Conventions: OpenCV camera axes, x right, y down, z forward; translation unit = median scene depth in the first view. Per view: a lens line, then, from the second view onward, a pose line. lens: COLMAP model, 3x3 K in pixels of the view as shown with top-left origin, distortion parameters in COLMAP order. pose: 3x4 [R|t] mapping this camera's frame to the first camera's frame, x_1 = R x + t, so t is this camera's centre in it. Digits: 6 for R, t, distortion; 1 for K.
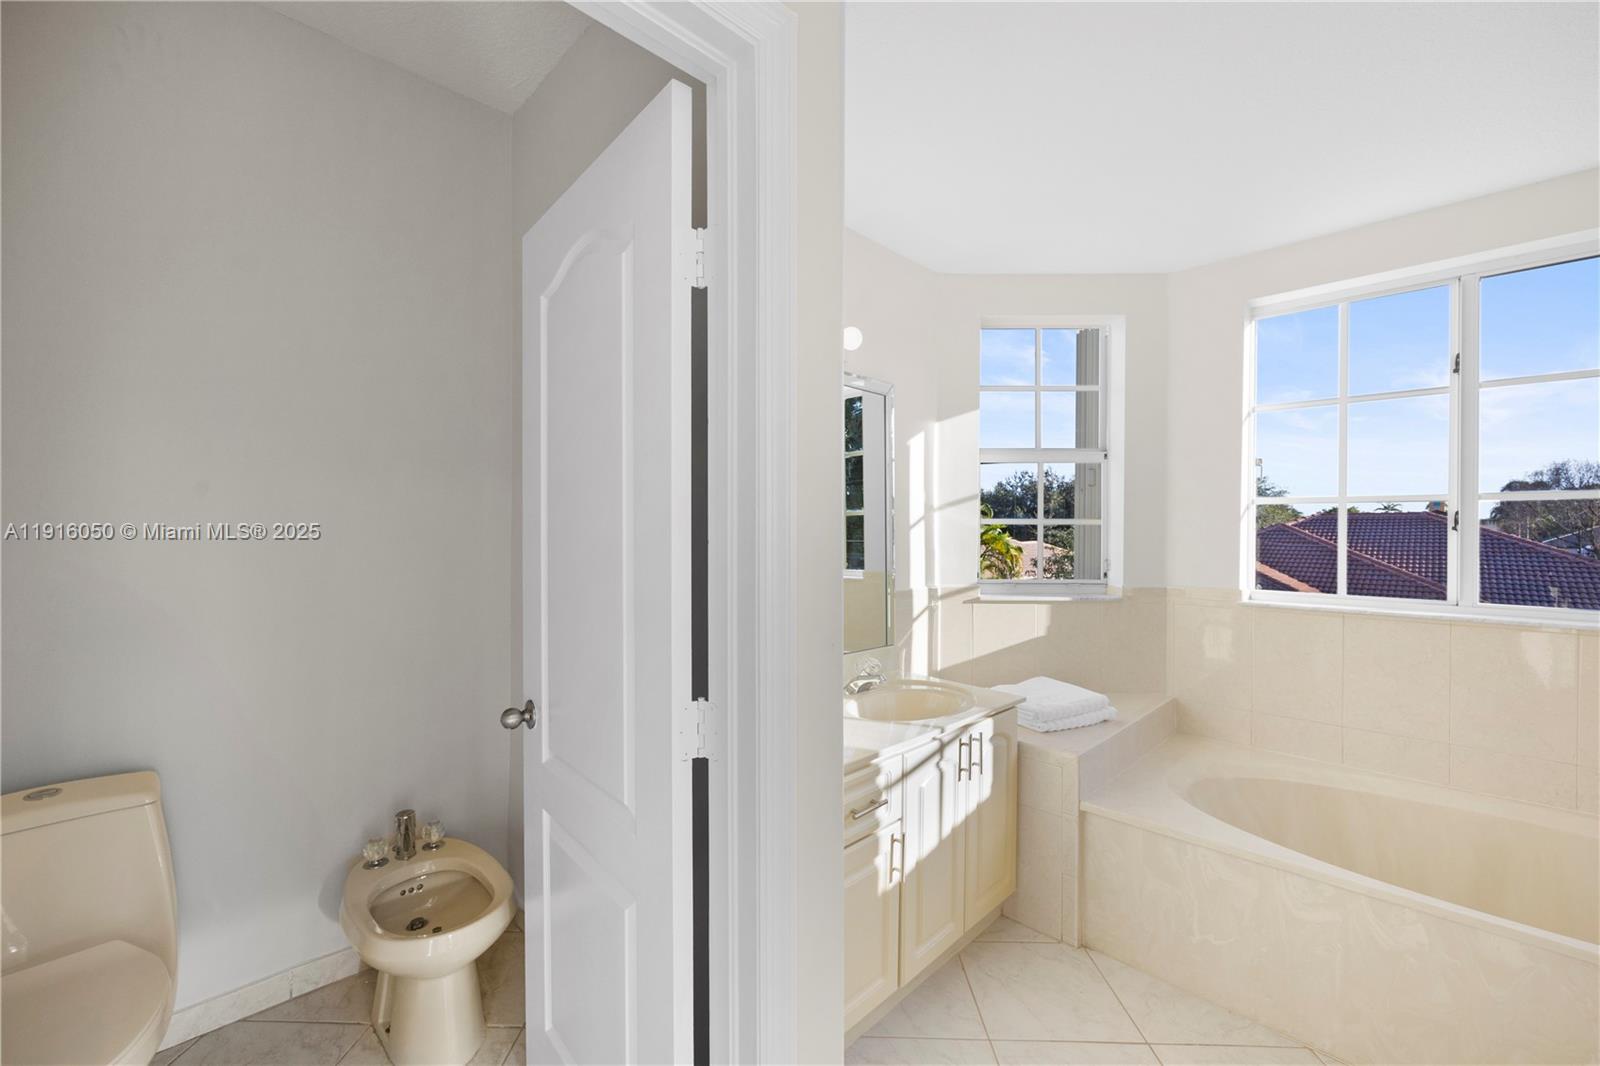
lens RADIAL K [[634.6, 0, 801.5], [0, 634.6, 530.4], [0, 0, 1]] dist [-0.002260, 0.000441]
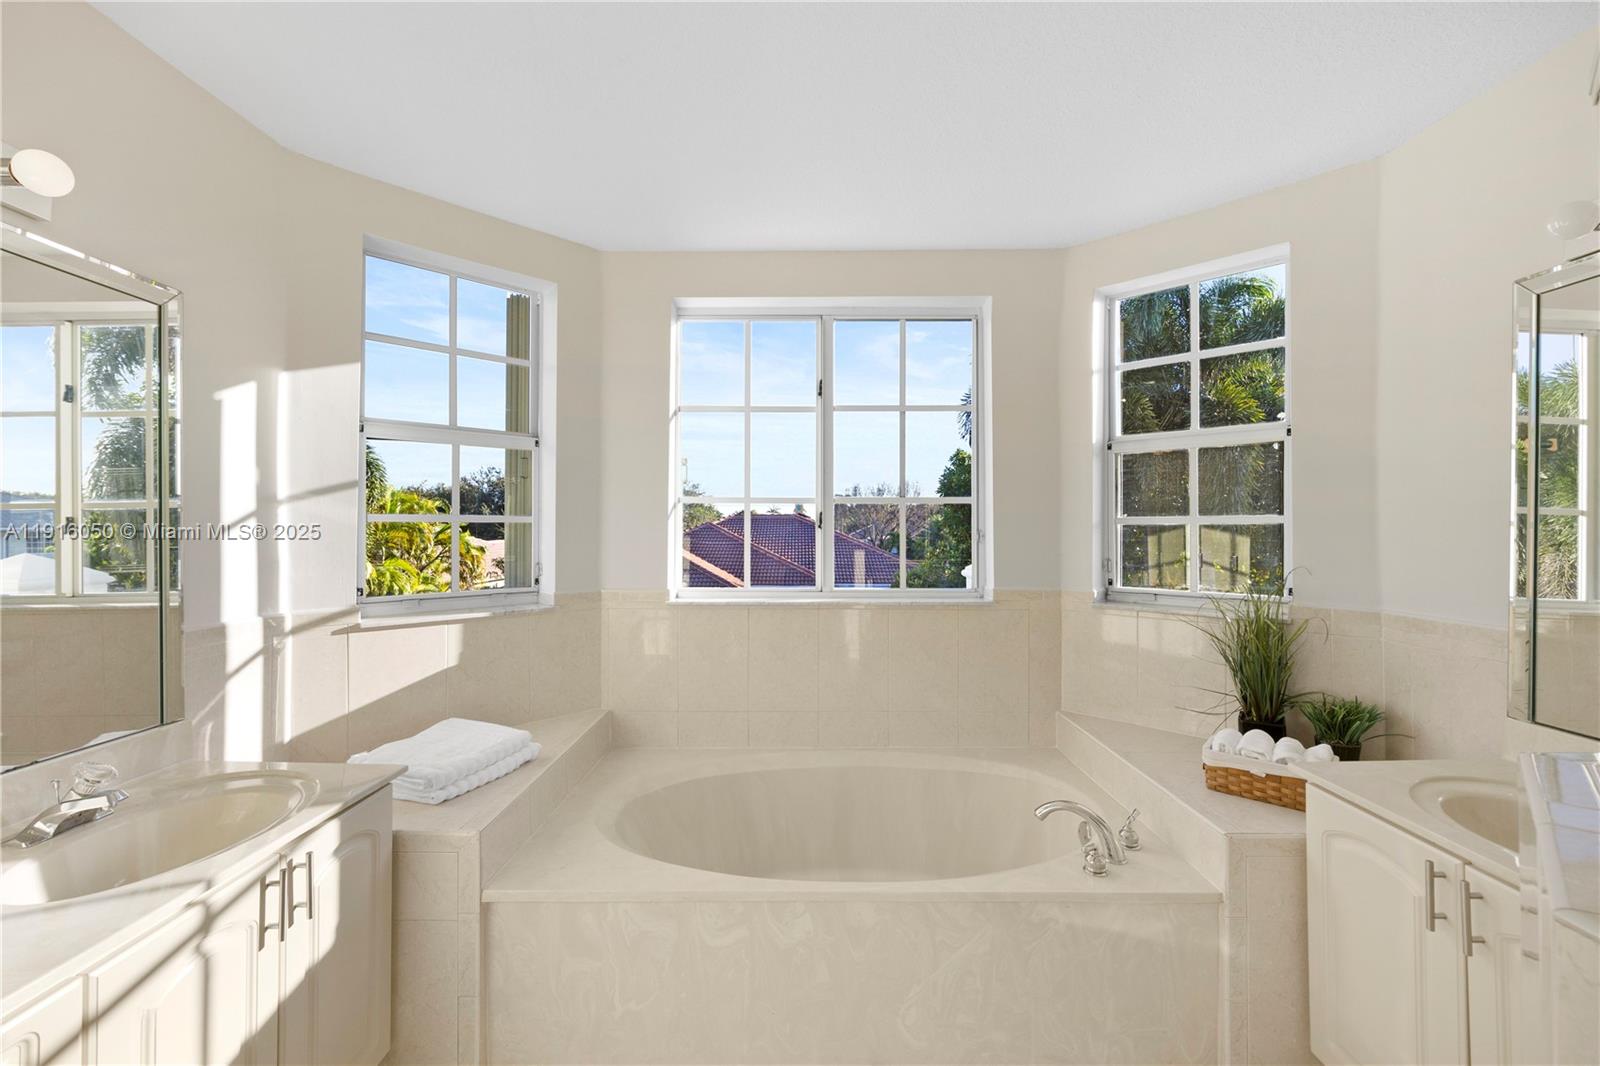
lens RADIAL K [[634.6, 0, 801.5], [0, 634.6, 530.4], [0, 0, 1]] dist [-0.002260, 0.000441]
pose [[0.702796, -0.006099, 0.711366, 0.135045], [0.004022, 0.999981, 0.004600, -0.001117], [-0.711380, -0.000372, 0.702807, 0.158150]]
